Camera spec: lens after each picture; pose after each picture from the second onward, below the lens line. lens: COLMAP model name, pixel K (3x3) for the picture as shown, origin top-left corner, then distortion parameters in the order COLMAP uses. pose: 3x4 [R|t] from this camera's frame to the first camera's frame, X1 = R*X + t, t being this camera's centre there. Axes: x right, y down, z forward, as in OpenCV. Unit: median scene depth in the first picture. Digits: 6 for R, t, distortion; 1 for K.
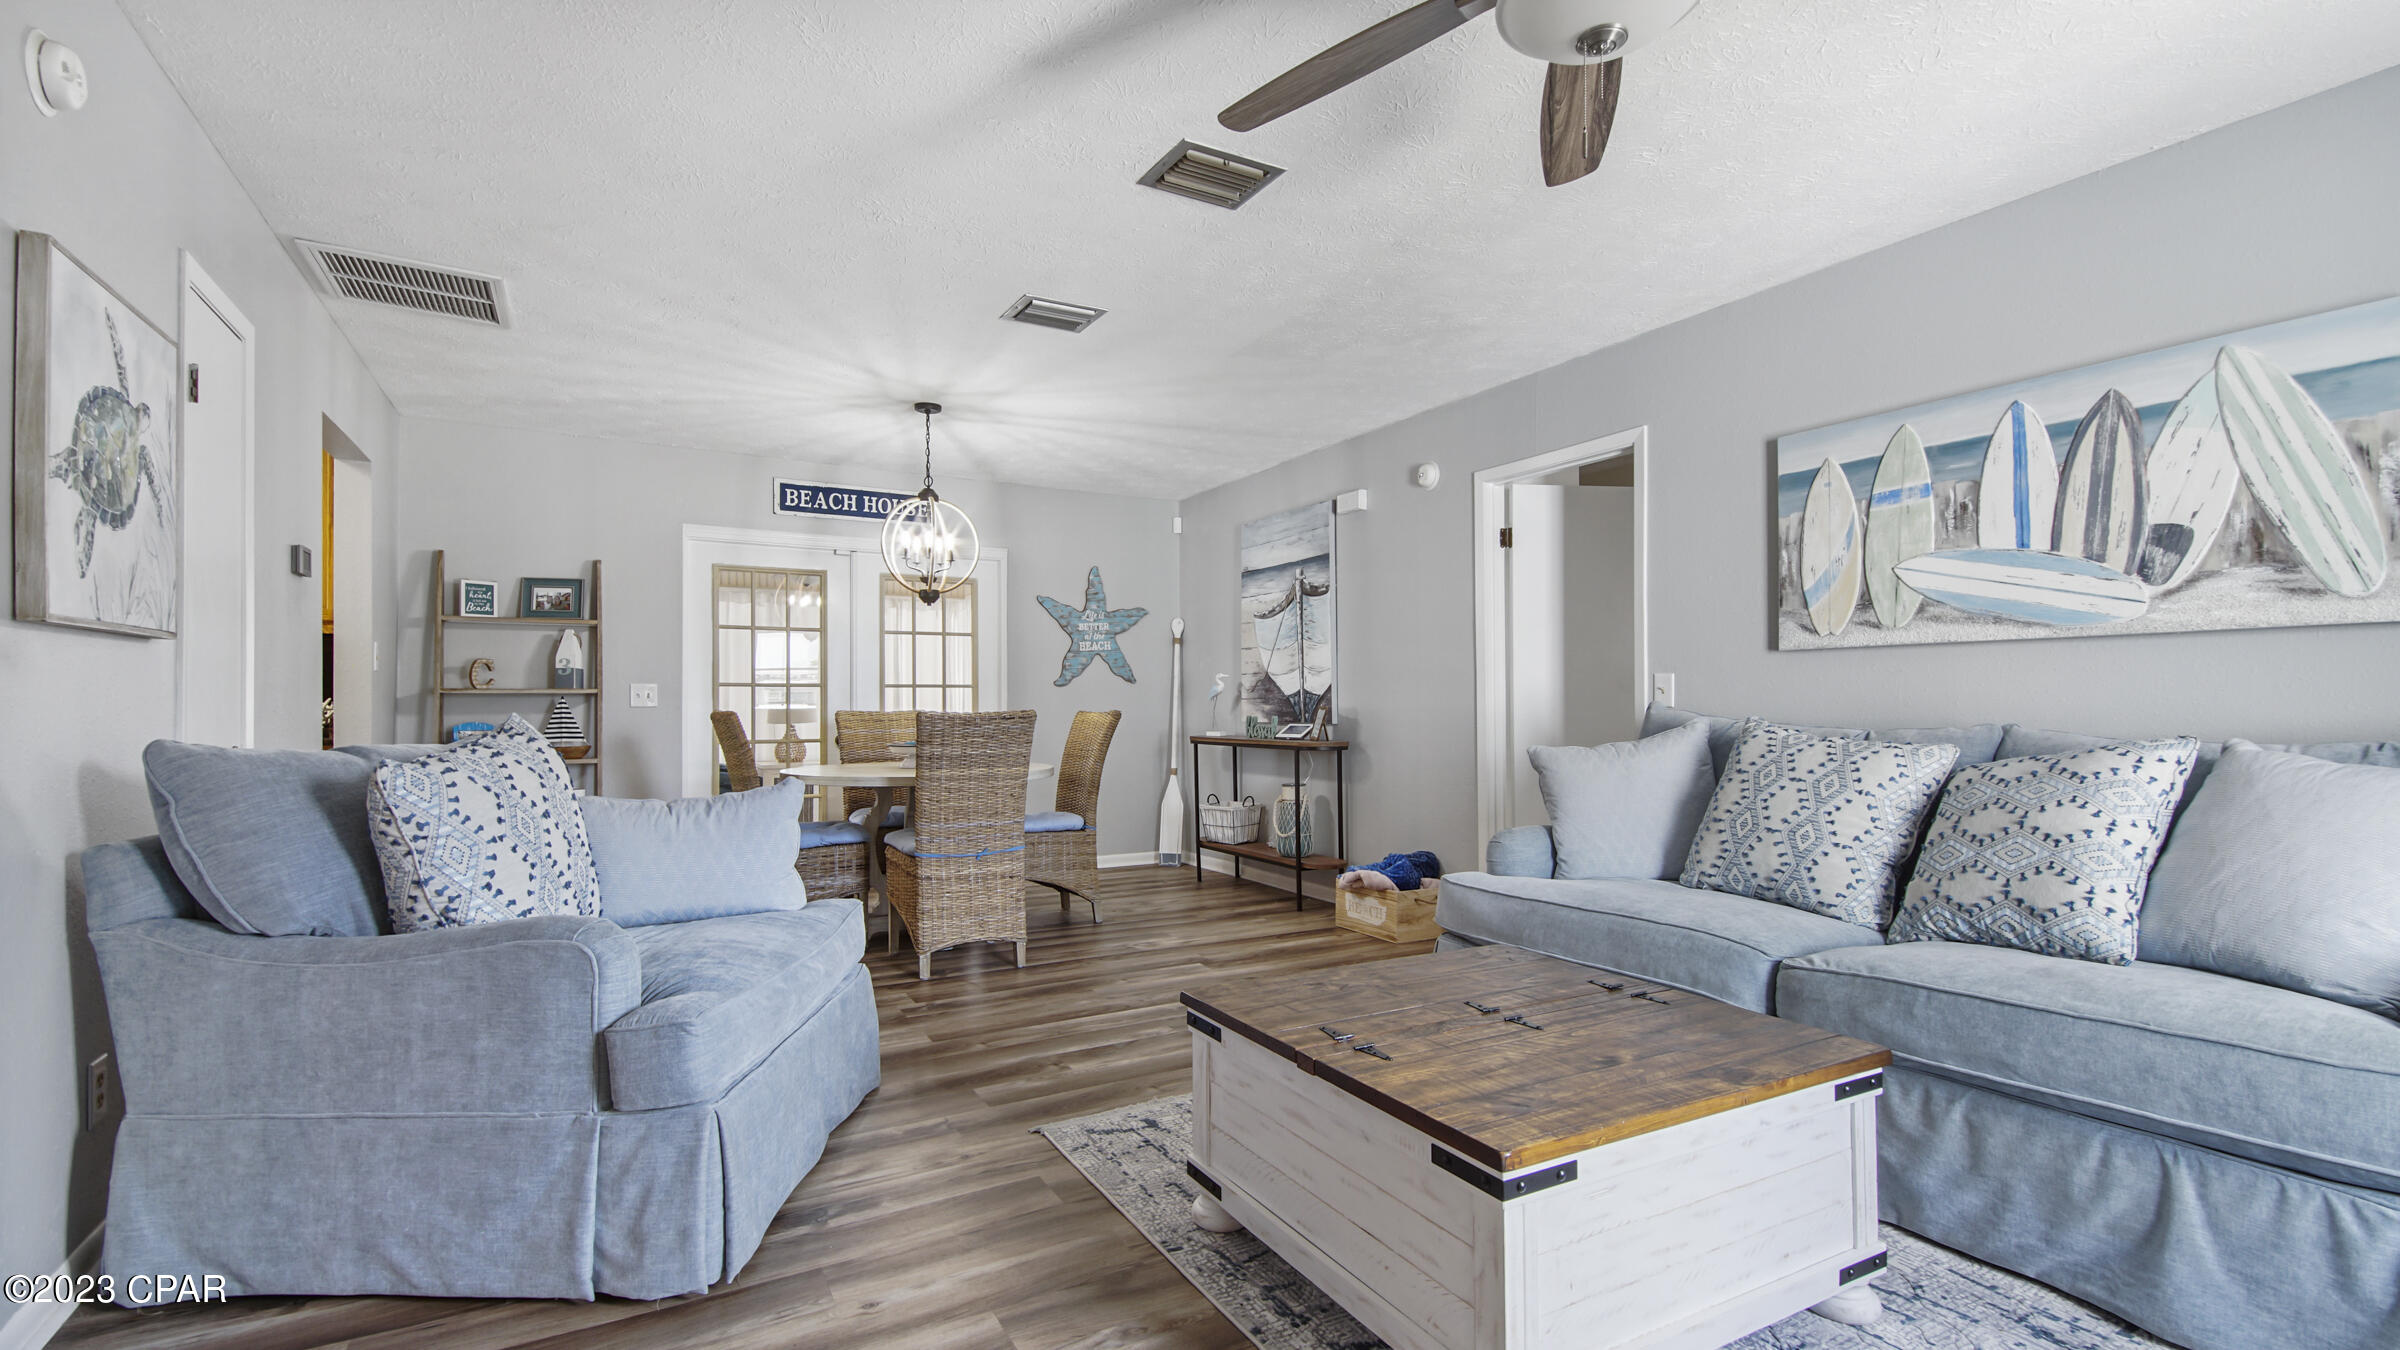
lens RADIAL K [[1050.6, 0, 1187.5], [0, 1050.6, 699.7], [0, 0, 1]] dist [0.030791, -0.019773]
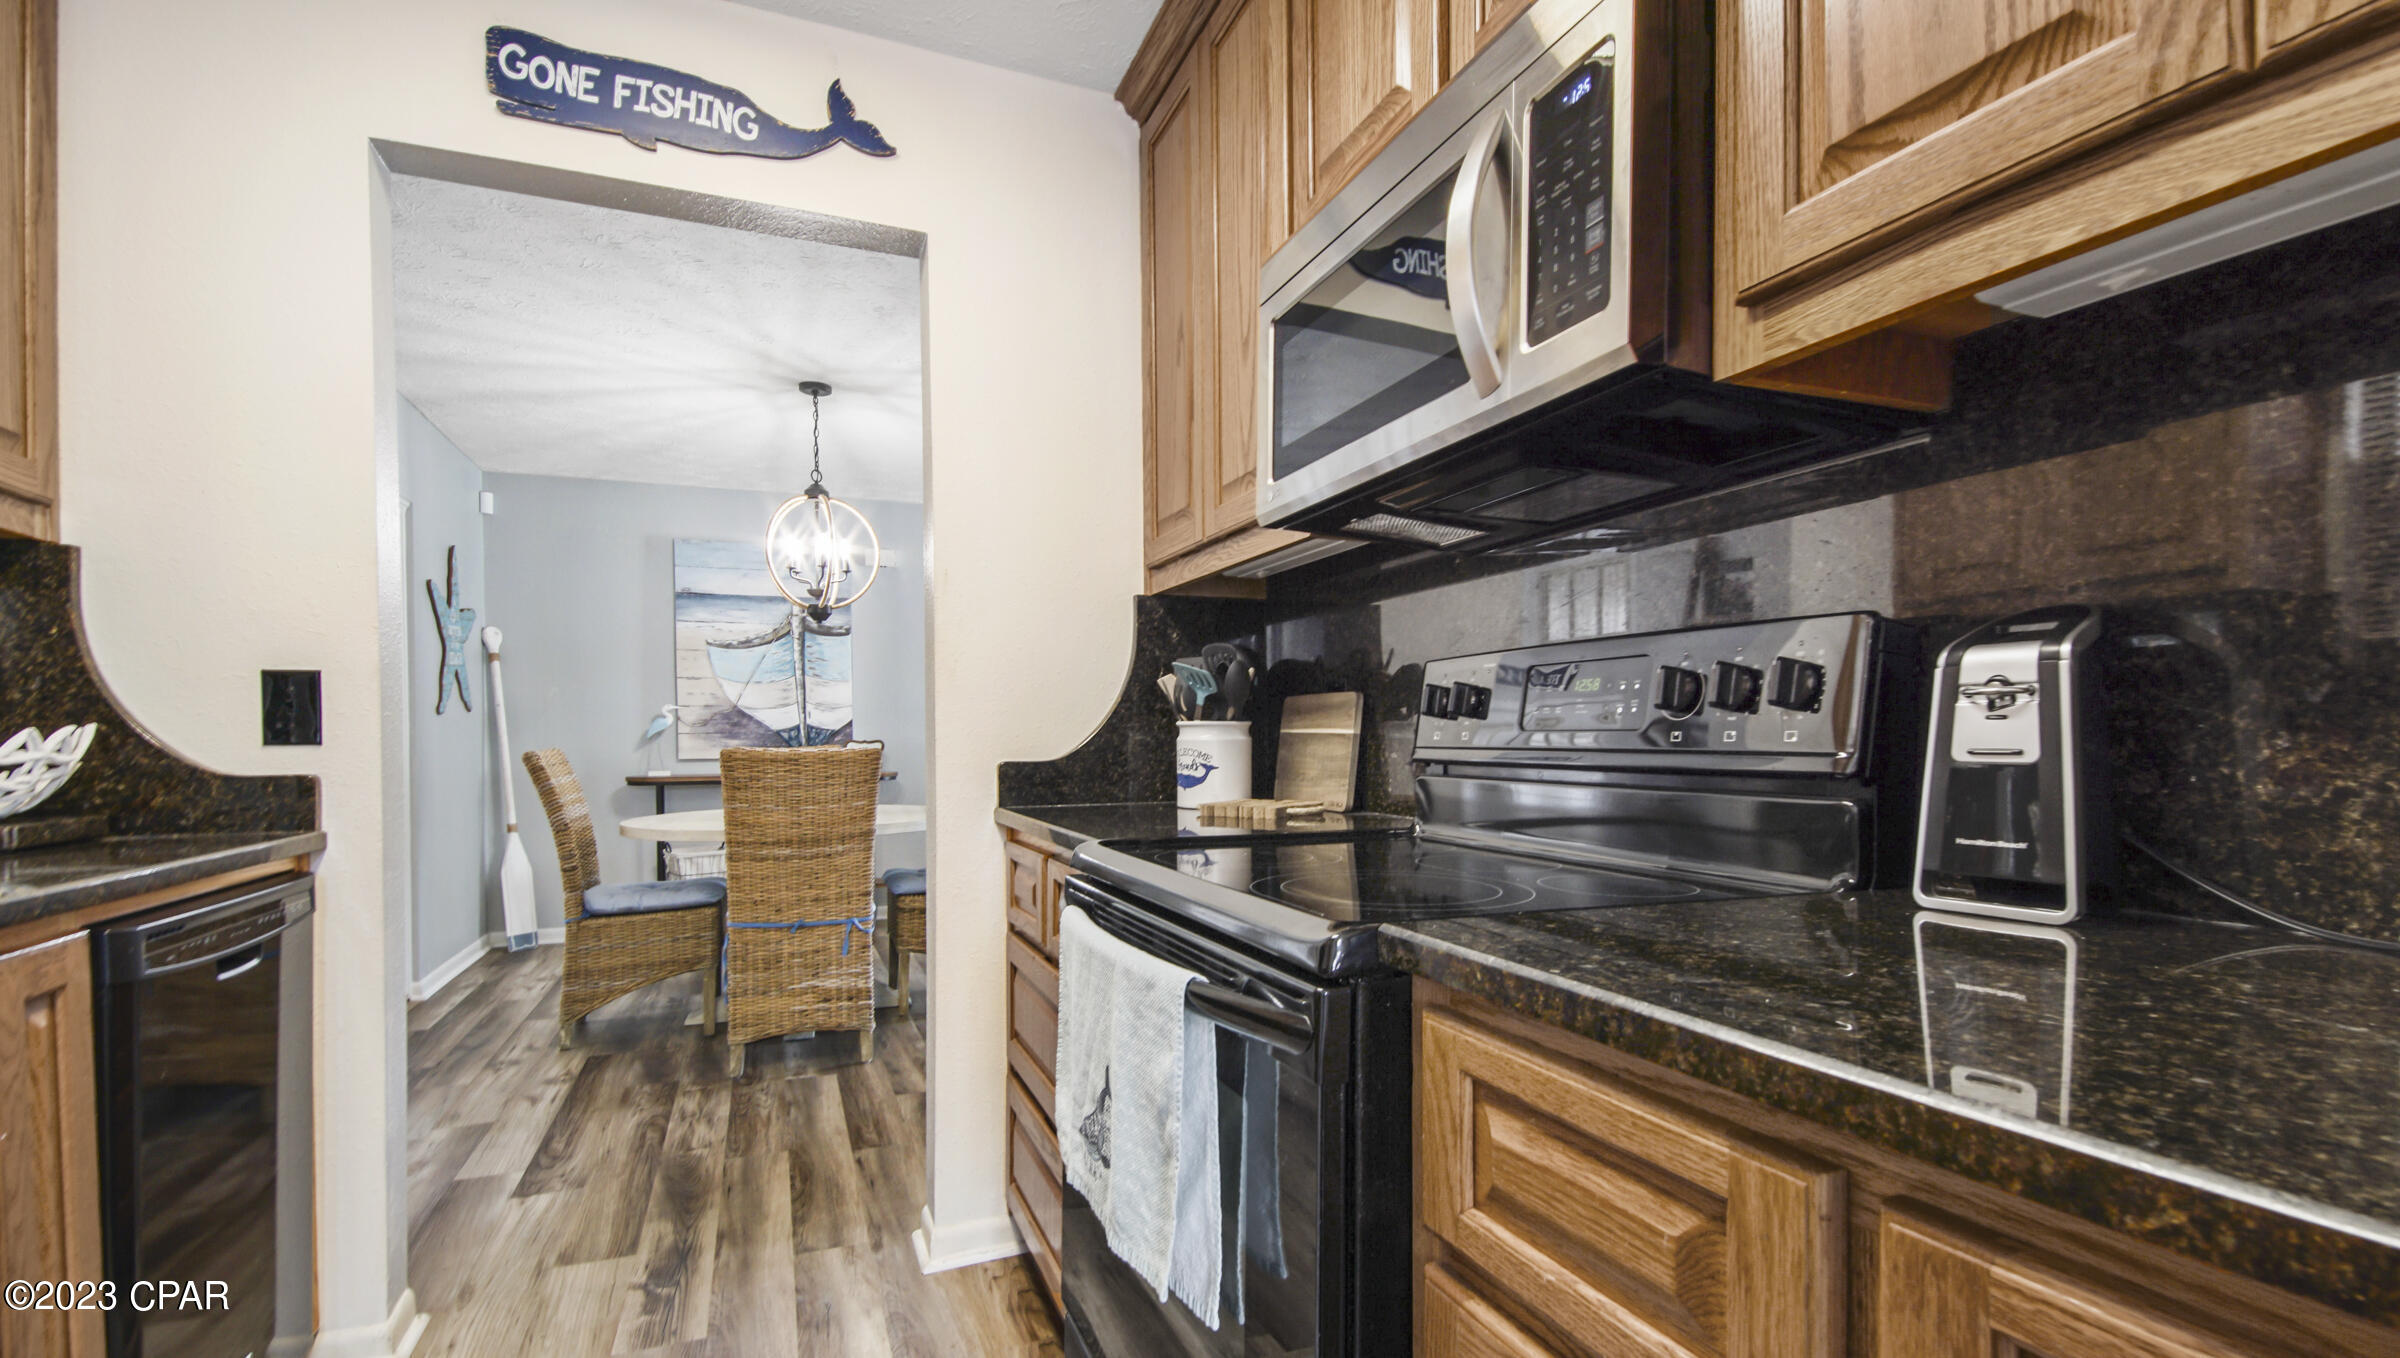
lens RADIAL K [[1067.8, 0, 1231.7], [0, 1067.8, 743.8], [0, 0, 1]] dist [0.024266, -0.012296]
pose [[0.108718, -0.006007, 0.994054, -1.506464], [0.000728, 0.999982, 0.005963, 0.005818], [-0.994072, 0.000075, 0.108721, 0.801855]]
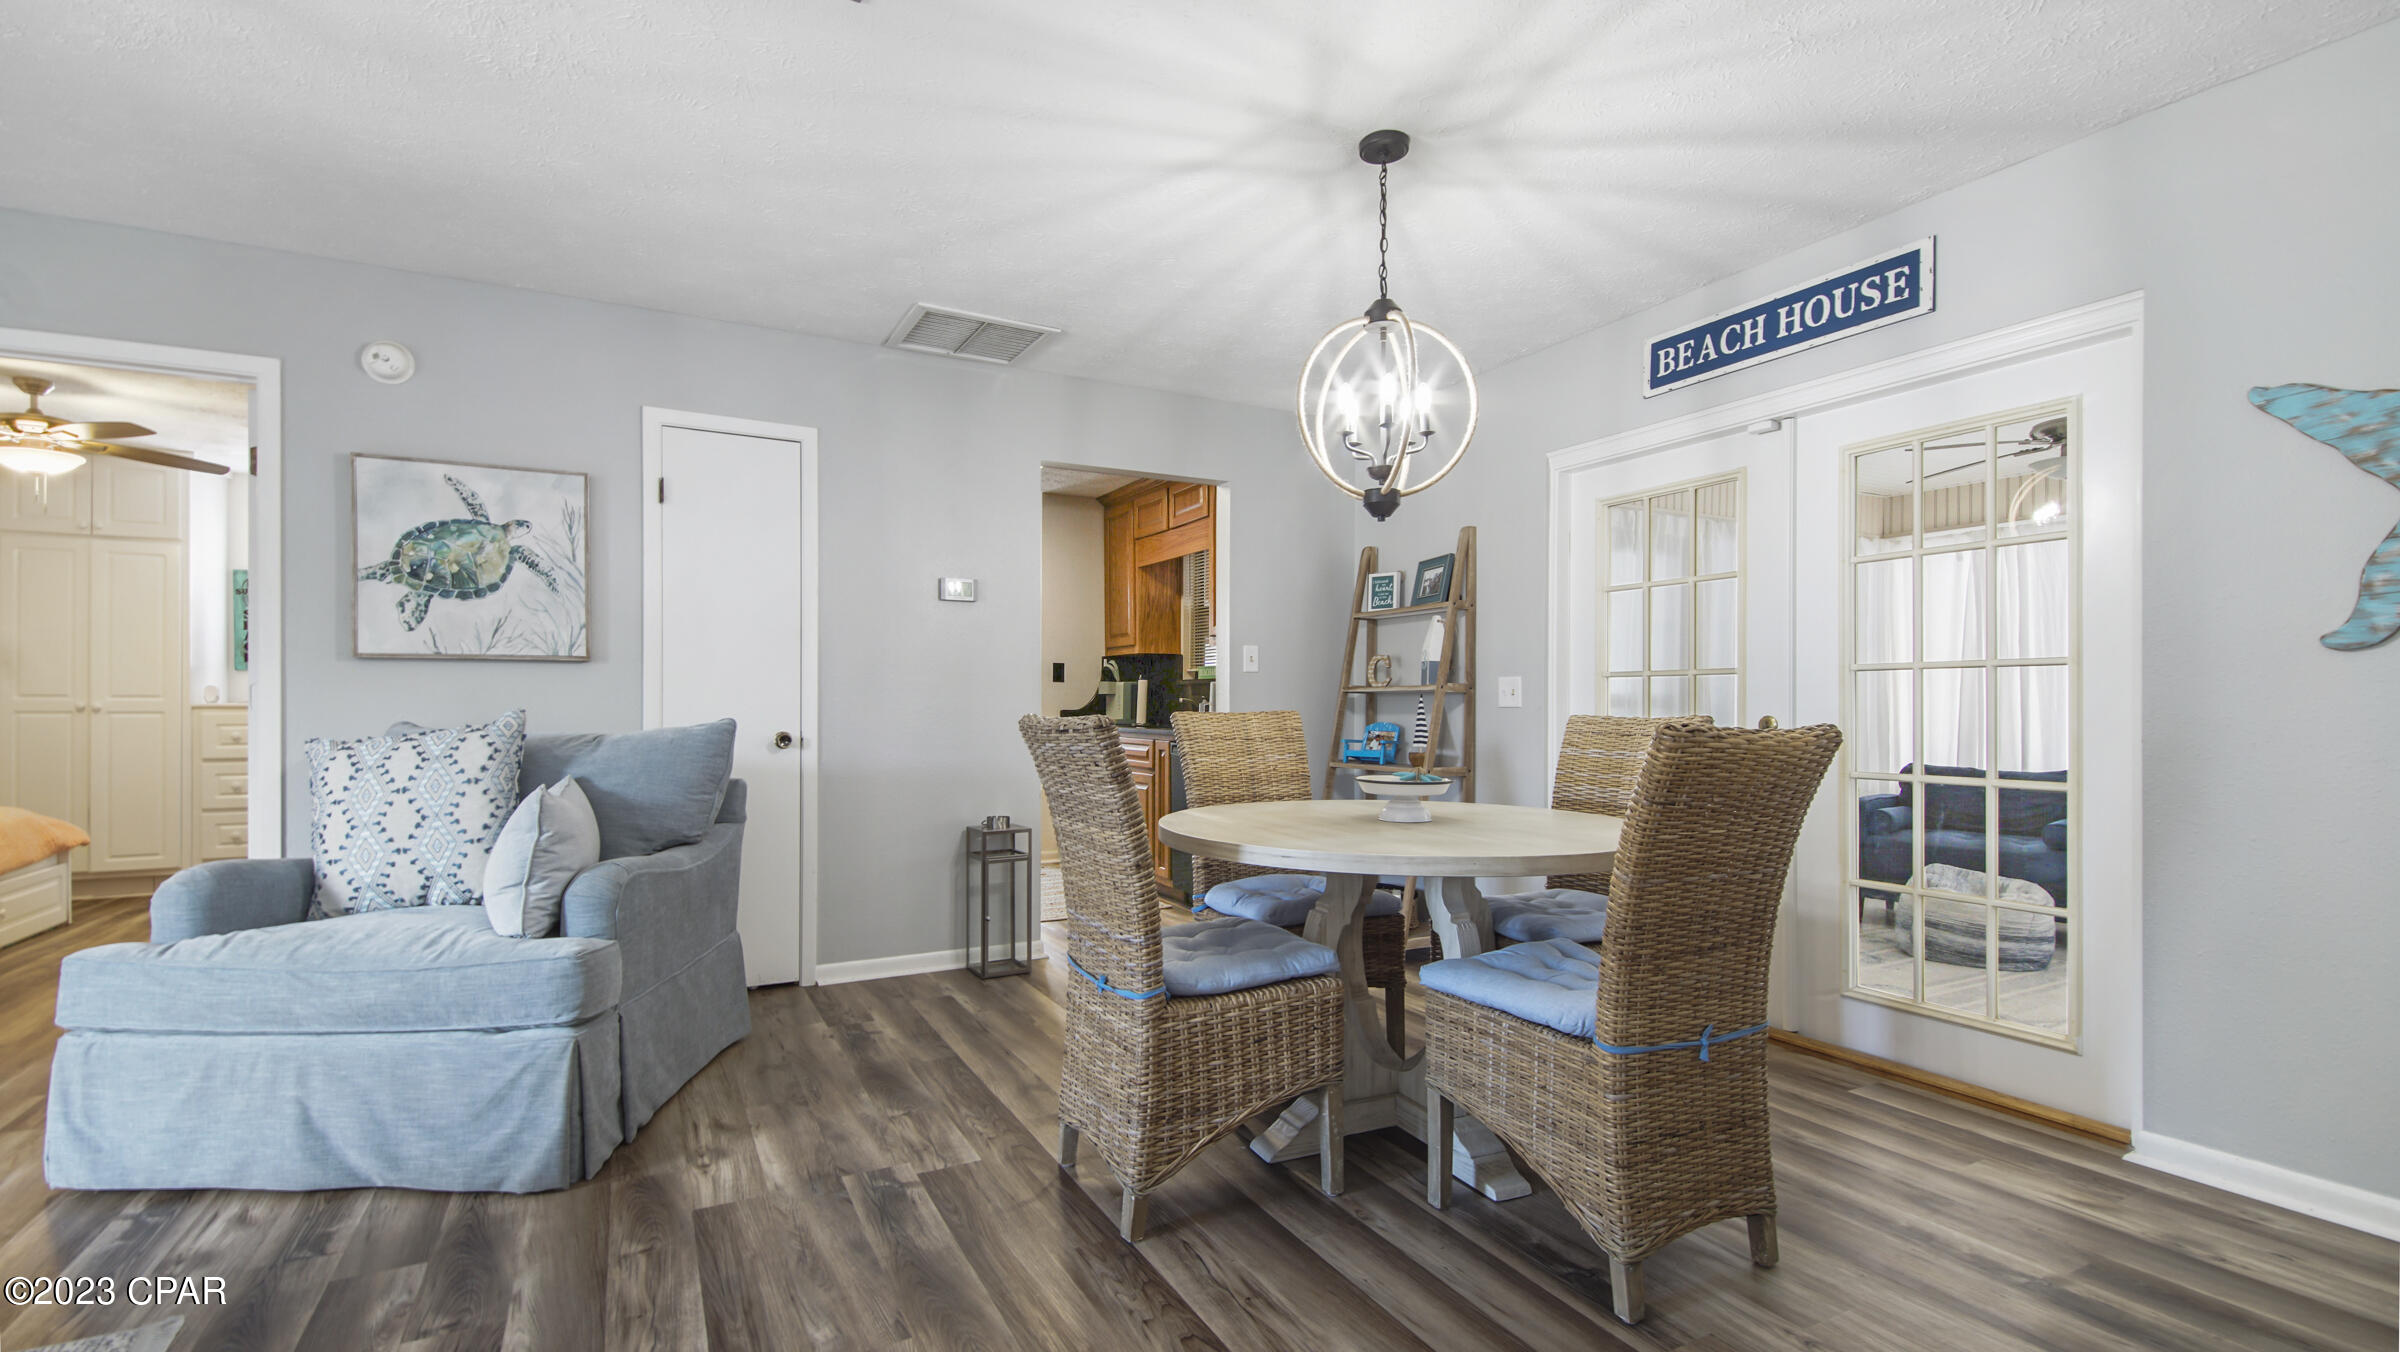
lens RADIAL K [[1050.6, 0, 1200.7], [0, 1050.6, 707.2], [0, 0, 1]] dist [0.030791, -0.019773]
pose [[-0.010723, 0.003991, -0.999935, 0.407551], [0.002646, 0.999989, 0.003962, 0.005642], [0.999939, -0.002603, -0.010734, 1.280688]]
